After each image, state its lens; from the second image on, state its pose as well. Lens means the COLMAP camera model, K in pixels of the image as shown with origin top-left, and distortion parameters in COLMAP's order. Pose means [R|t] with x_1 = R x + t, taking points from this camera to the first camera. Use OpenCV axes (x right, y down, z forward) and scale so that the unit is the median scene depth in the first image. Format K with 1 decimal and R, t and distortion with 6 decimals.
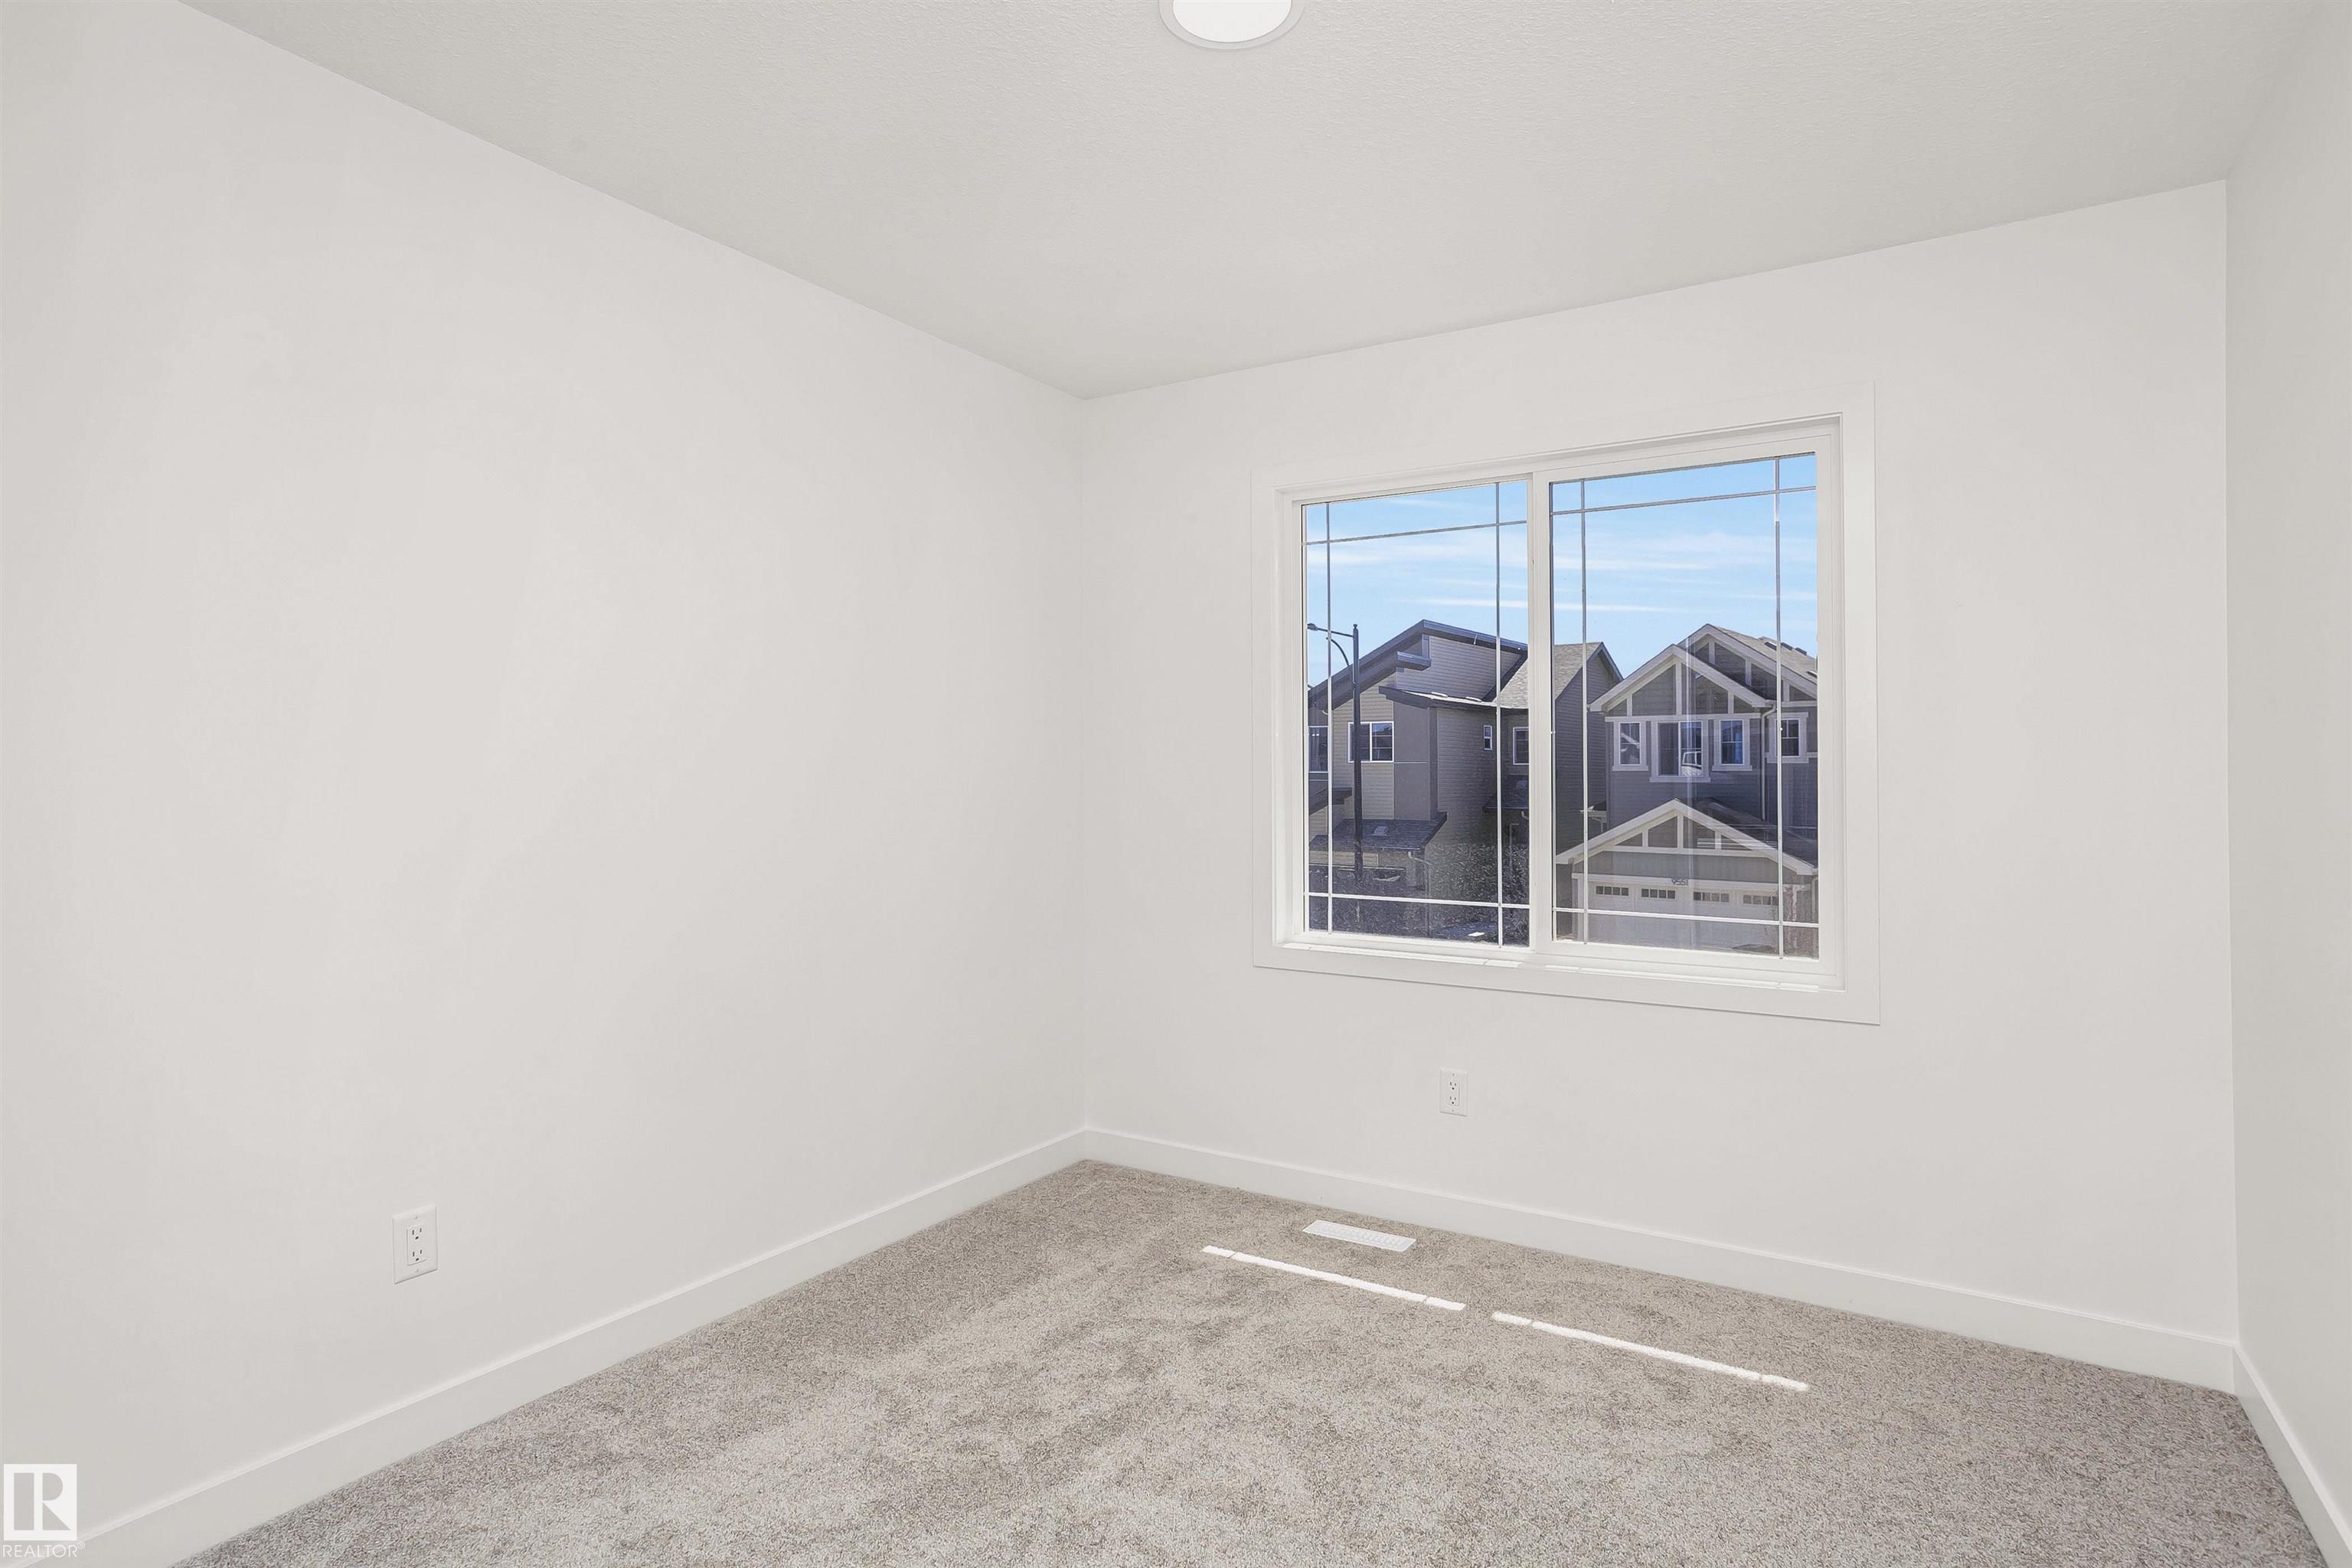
lens RADIAL K [[1144.8, 0, 1167.6], [0, 1144.8, 795.8], [0, 0, 1]] dist [-0.035145, 0.013519]
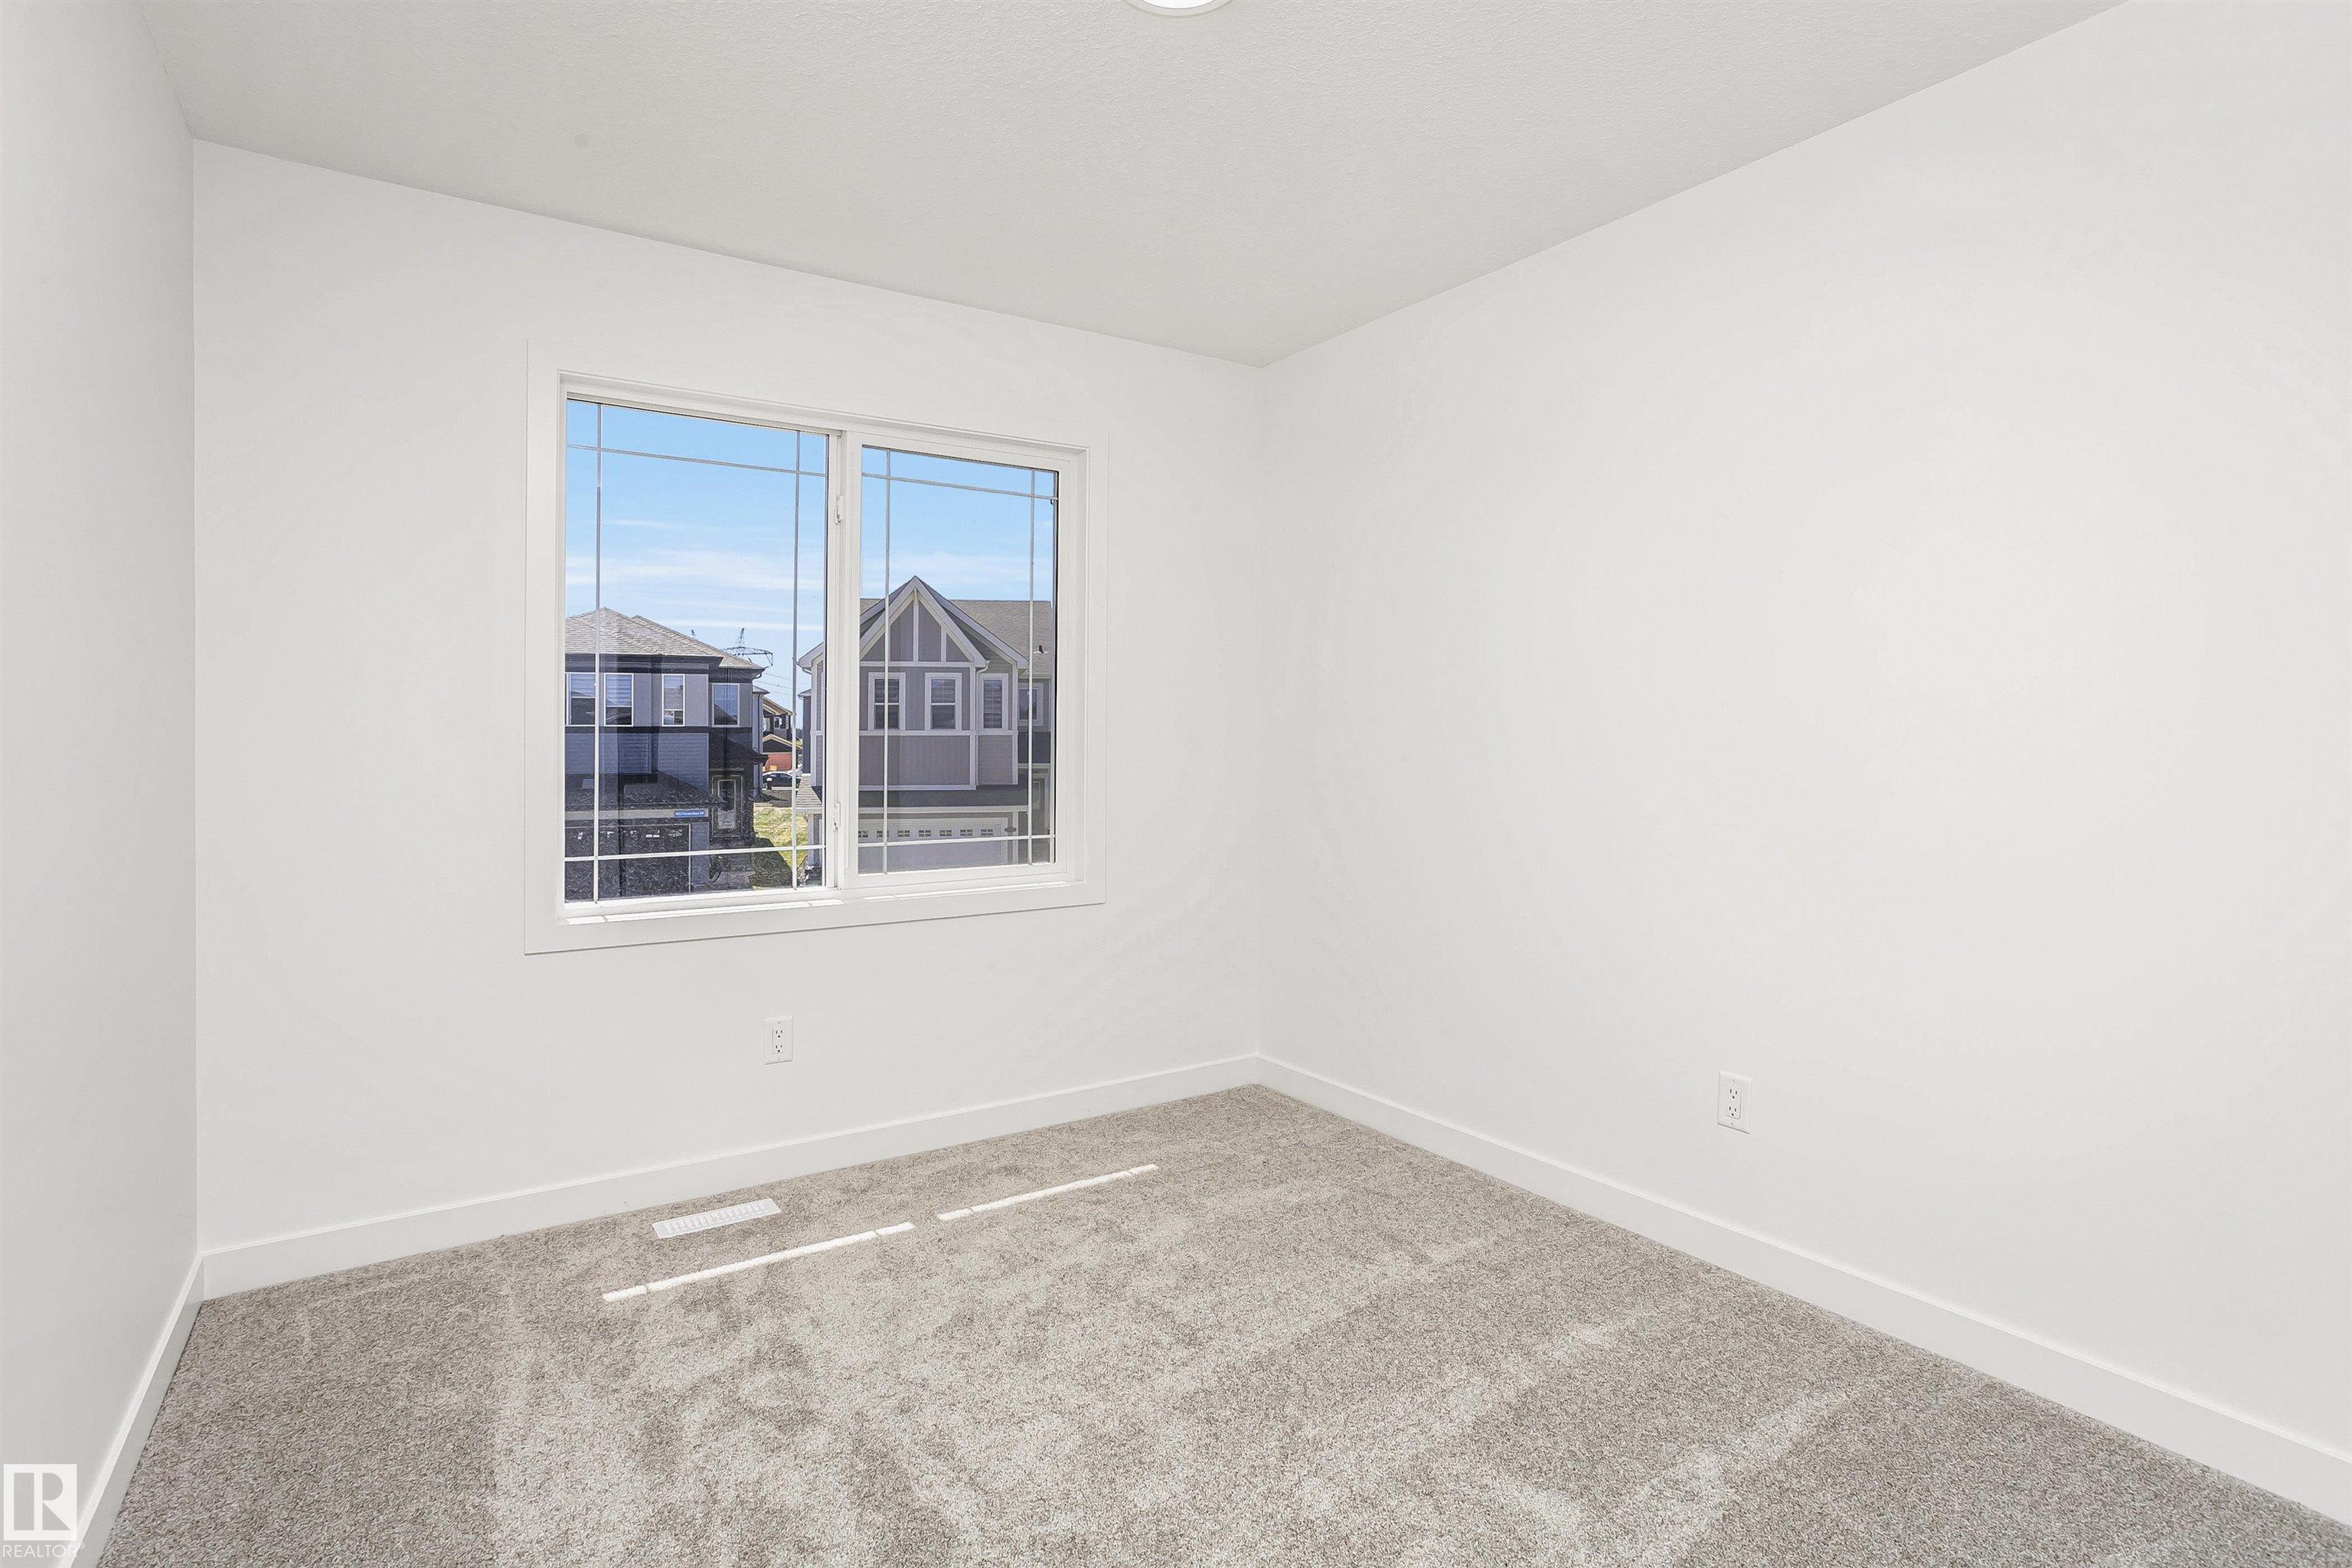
lens RADIAL K [[1144.8, 0, 1060.4], [0, 1144.8, 758.5], [0, 0, 1]] dist [-0.035145, 0.013519]
pose [[0.470543, -0.027810, 0.881939, -0.526503], [0.011746, 0.999612, 0.025253, -0.006994], [-0.882299, -0.001524, 0.470687, 0.335825]]
